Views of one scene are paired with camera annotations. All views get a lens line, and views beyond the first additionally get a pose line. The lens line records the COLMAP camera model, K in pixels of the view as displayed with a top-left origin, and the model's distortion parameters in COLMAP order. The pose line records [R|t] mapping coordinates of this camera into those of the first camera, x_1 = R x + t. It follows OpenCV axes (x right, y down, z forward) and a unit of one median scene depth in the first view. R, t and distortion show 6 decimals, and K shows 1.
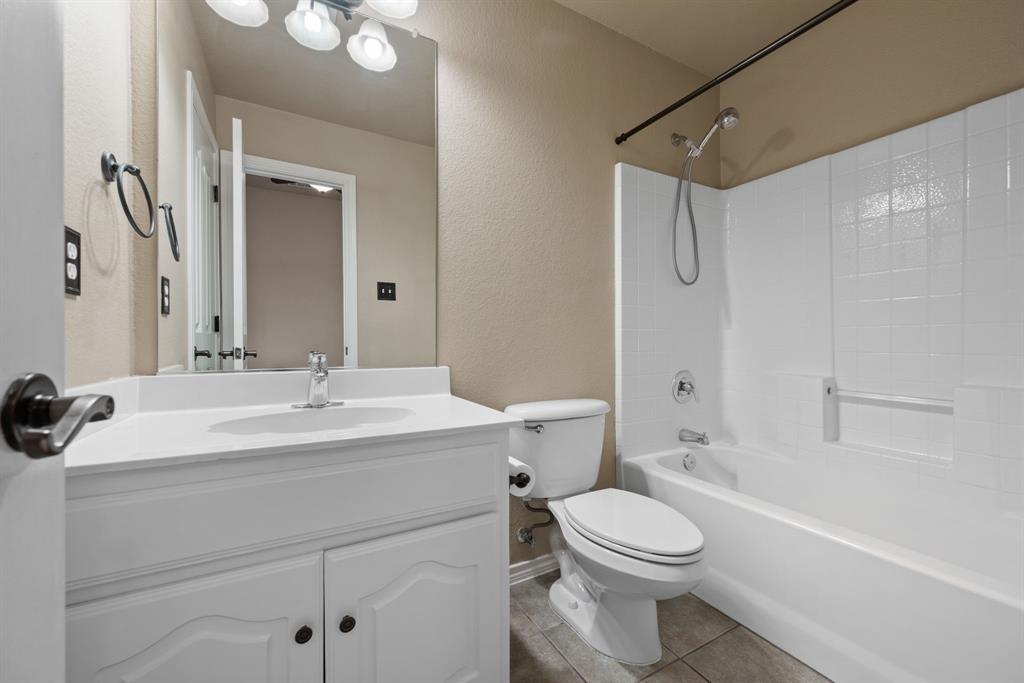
lens RADIAL K [[410.3, 0, 510.5], [0, 410.3, 340.9], [0, 0, 1]] dist [0.001482, 0.000041]
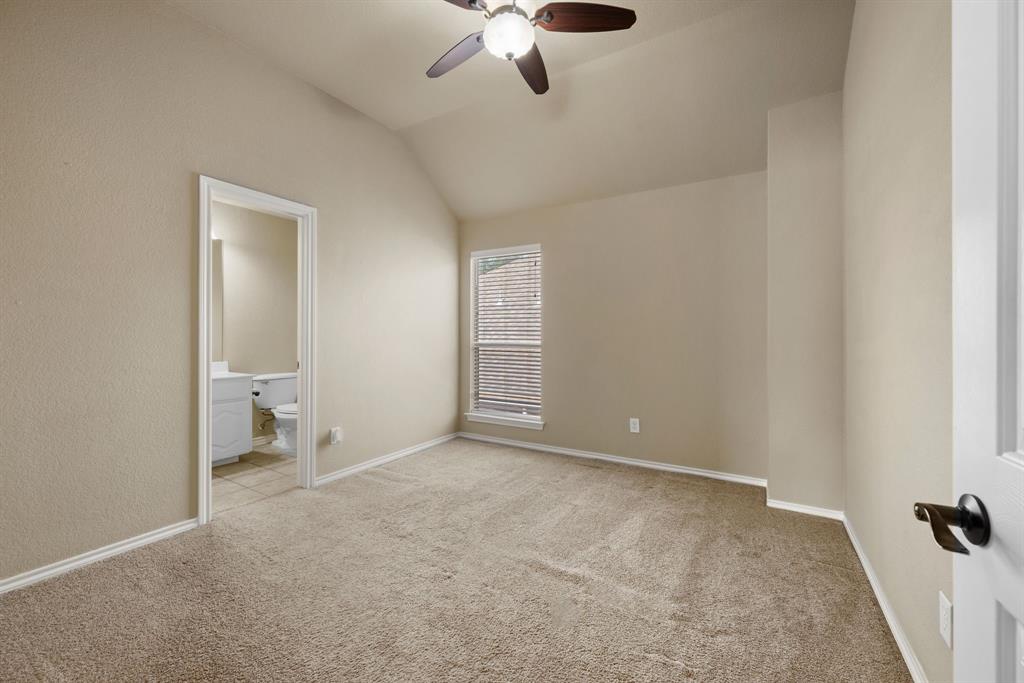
lens RADIAL K [[410.3, 0, 516.3], [0, 410.3, 338.0], [0, 0, 1]] dist [0.001482, 0.000041]
pose [[0.866247, 0.009560, 0.499525, 0.135780], [-0.007418, 0.999953, -0.006274, -0.084482], [-0.499561, 0.001729, 0.866277, -2.210826]]
